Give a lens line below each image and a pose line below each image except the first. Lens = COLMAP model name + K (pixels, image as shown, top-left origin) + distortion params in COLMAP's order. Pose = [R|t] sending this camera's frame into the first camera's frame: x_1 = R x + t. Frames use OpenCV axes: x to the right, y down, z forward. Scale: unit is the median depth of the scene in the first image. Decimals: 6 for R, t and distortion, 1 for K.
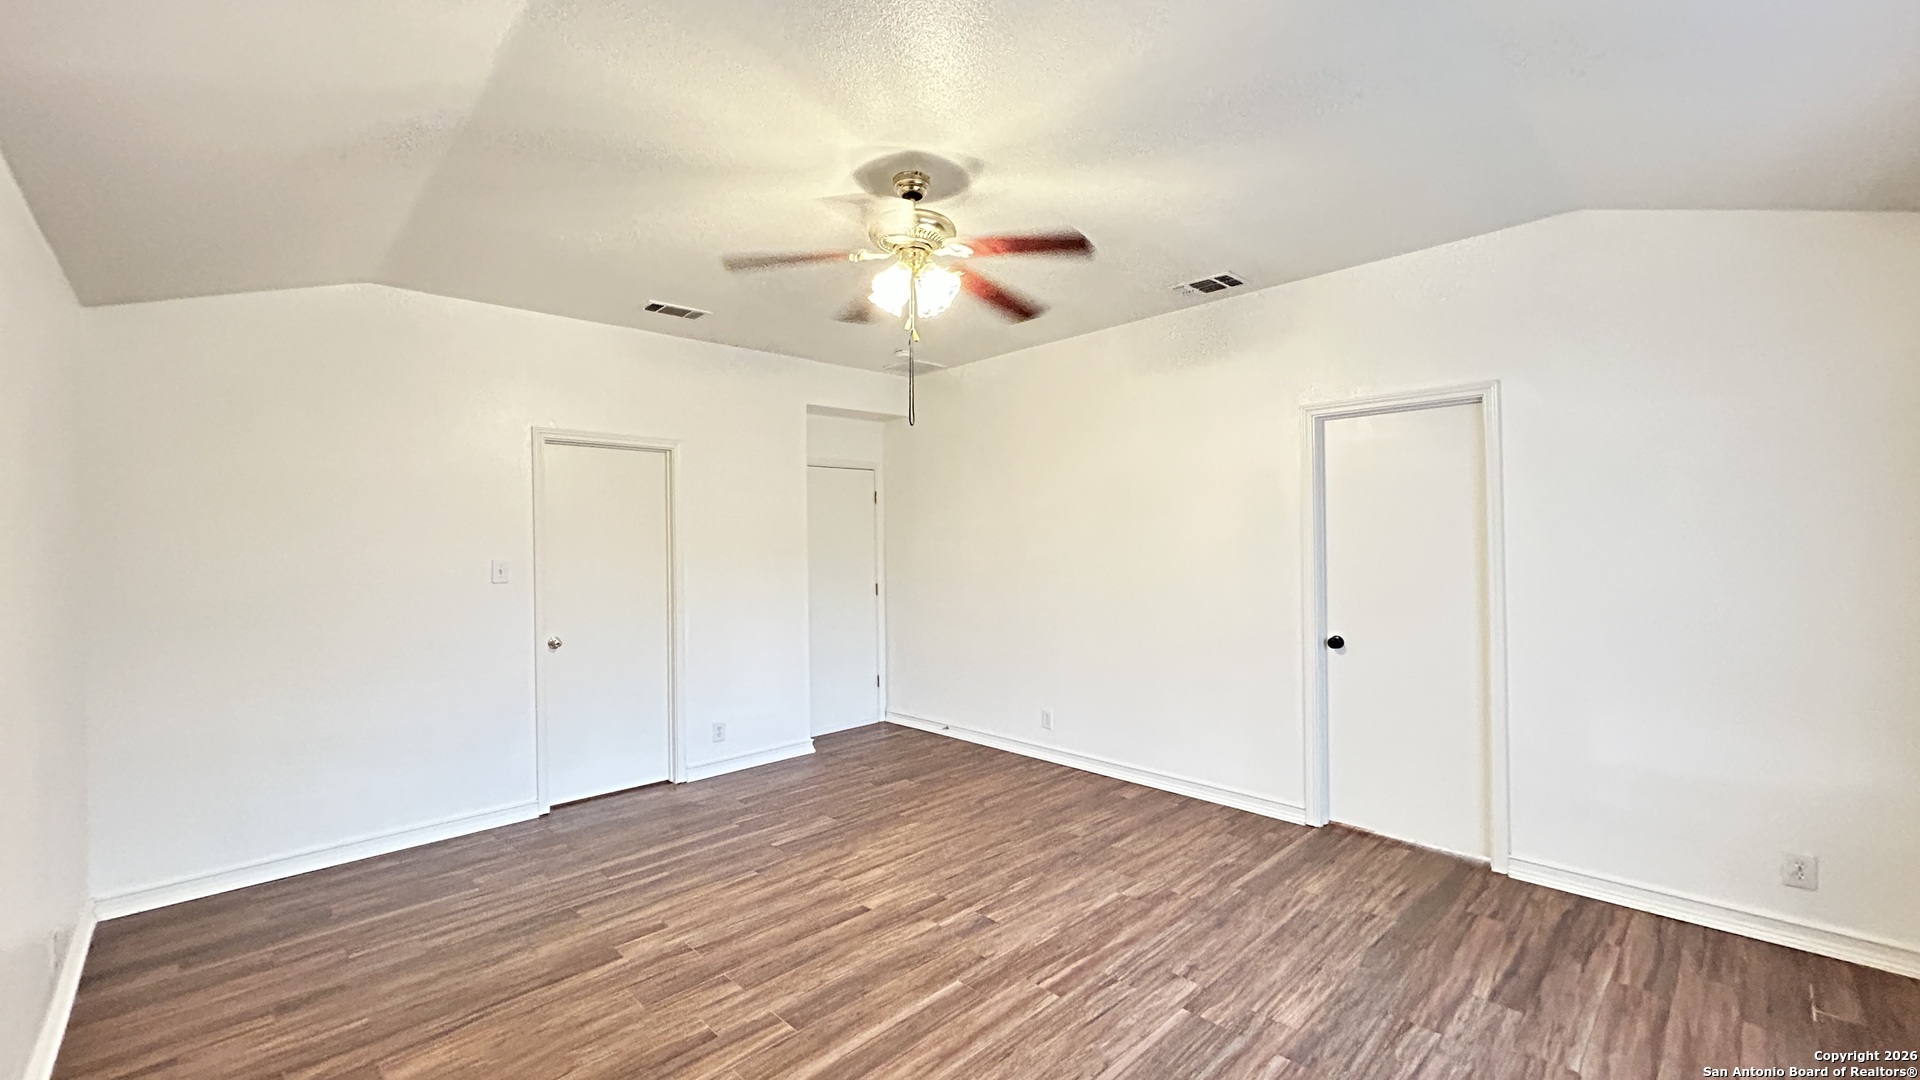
lens RADIAL K [[774.5, 0, 963.1], [0, 774.5, 539.3], [0, 0, 1]] dist [-0.002601, 0.003000]
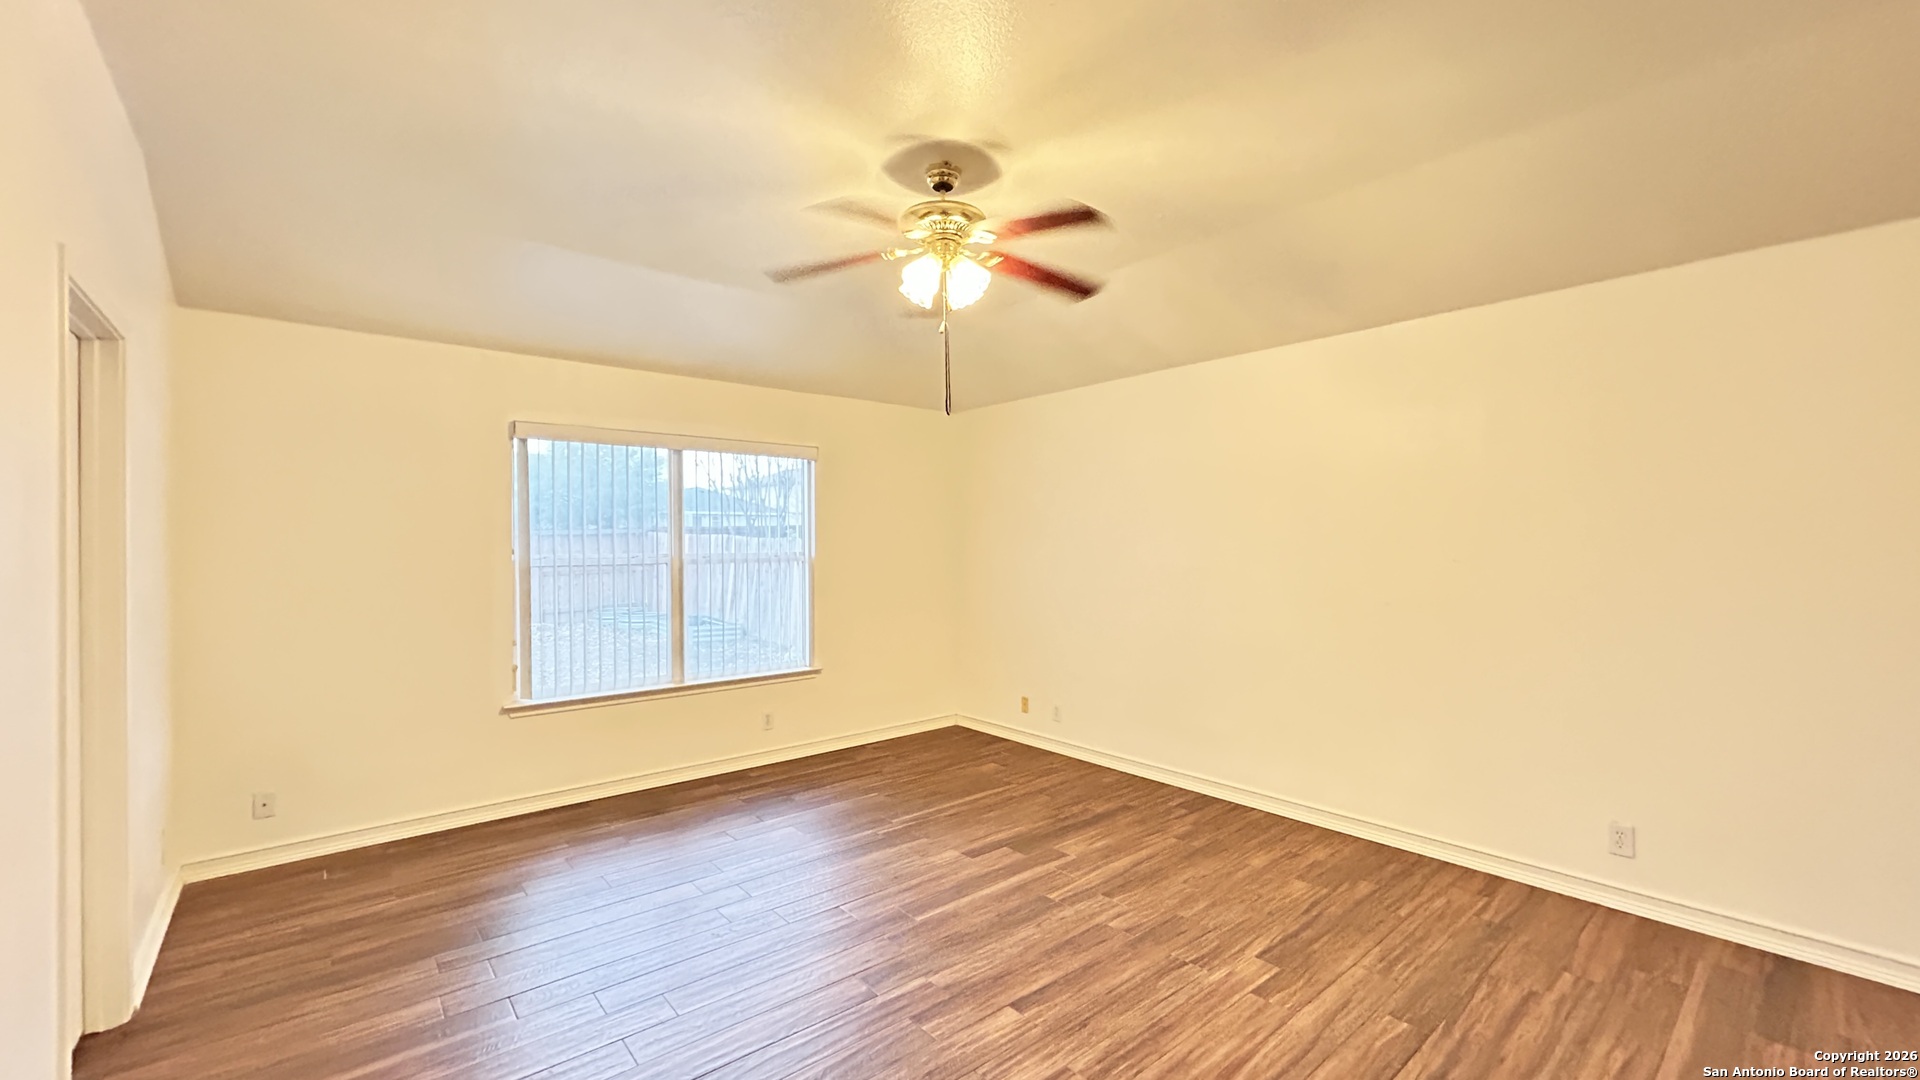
lens RADIAL K [[768.6, 0, 966.9], [0, 768.6, 538.0], [0, 0, 1]] dist [-0.000683, 0.000222]
pose [[-0.997635, 0.019803, 0.065814, -0.141659], [0.019032, 0.999743, -0.012308, 0.018744], [-0.066040, -0.011026, -0.997756, 1.856608]]
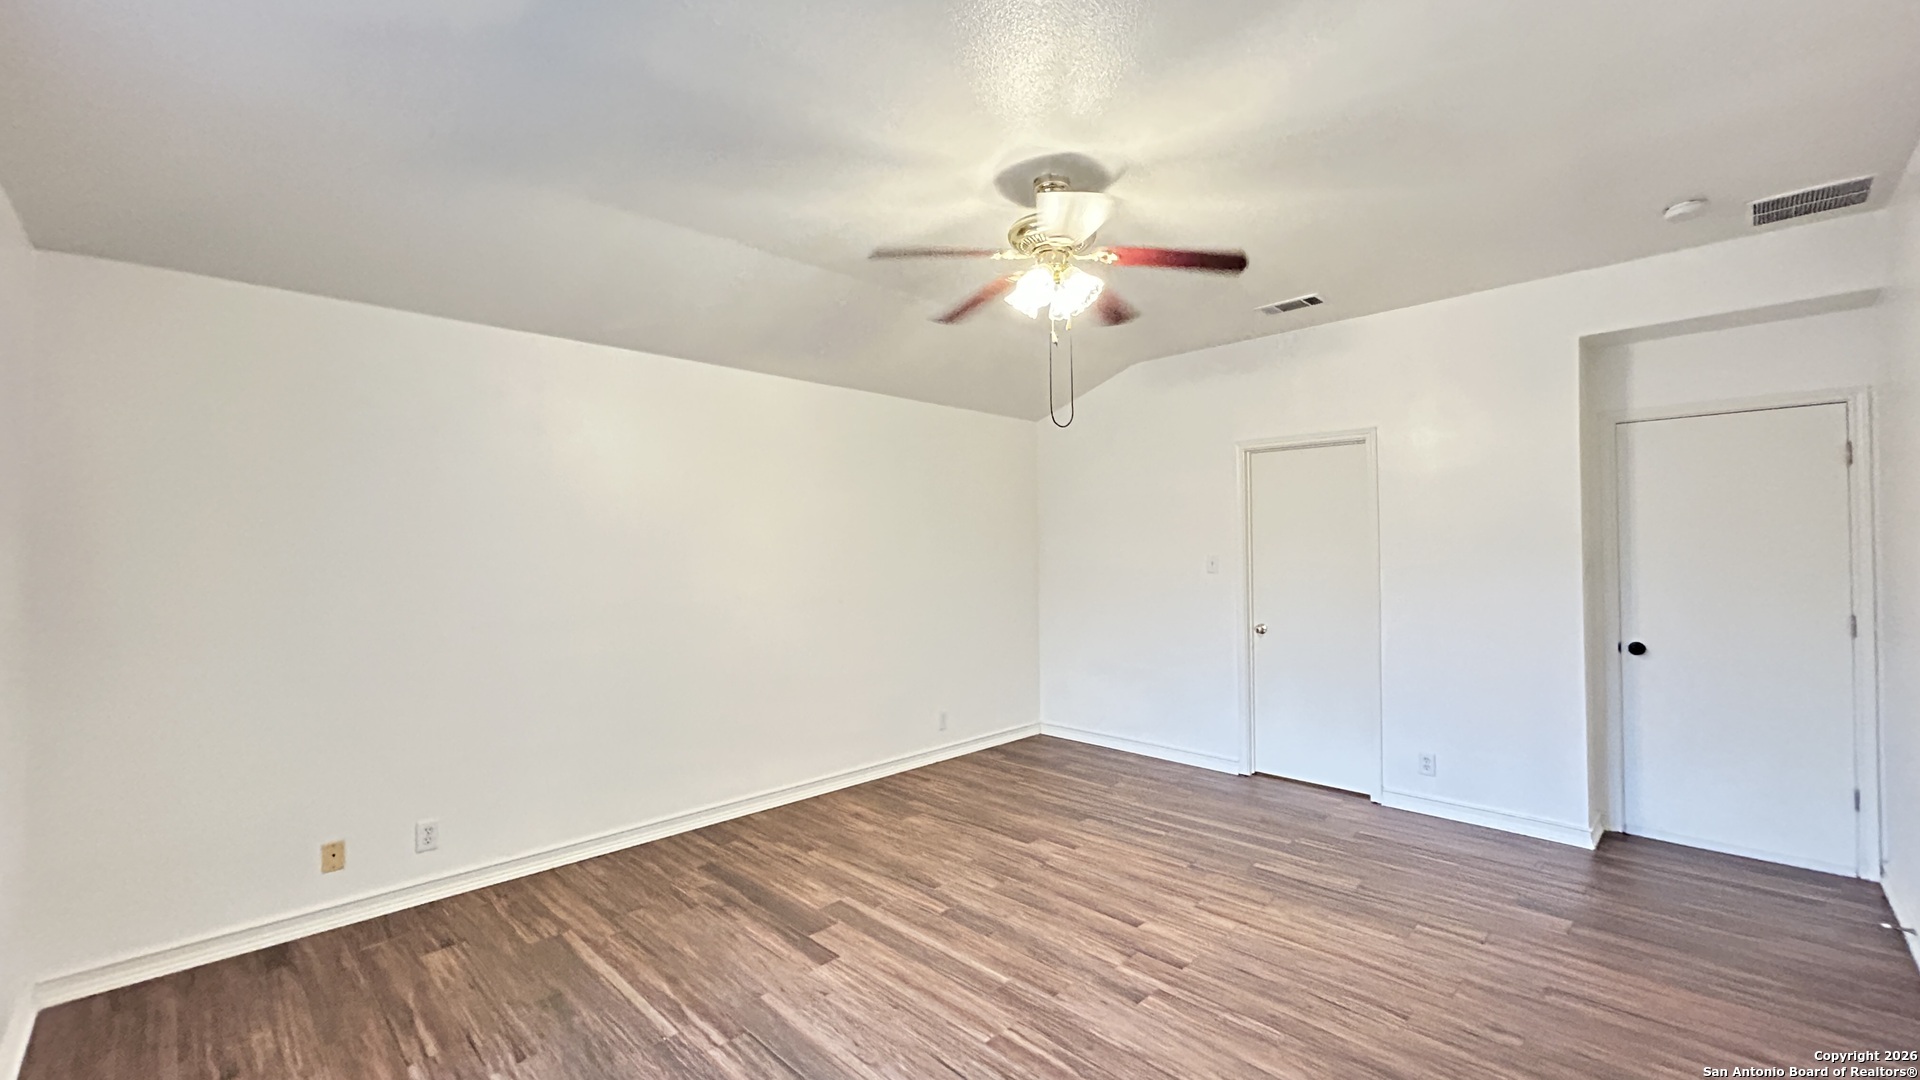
lens RADIAL K [[774.5, 0, 963.1], [0, 774.5, 539.3], [0, 0, 1]] dist [-0.002601, 0.003000]
pose [[0.014528, 0.004680, -0.999884, 0.874738], [0.011082, 0.999927, 0.004841, -0.010797], [0.999833, -0.011151, 0.014475, 0.810312]]
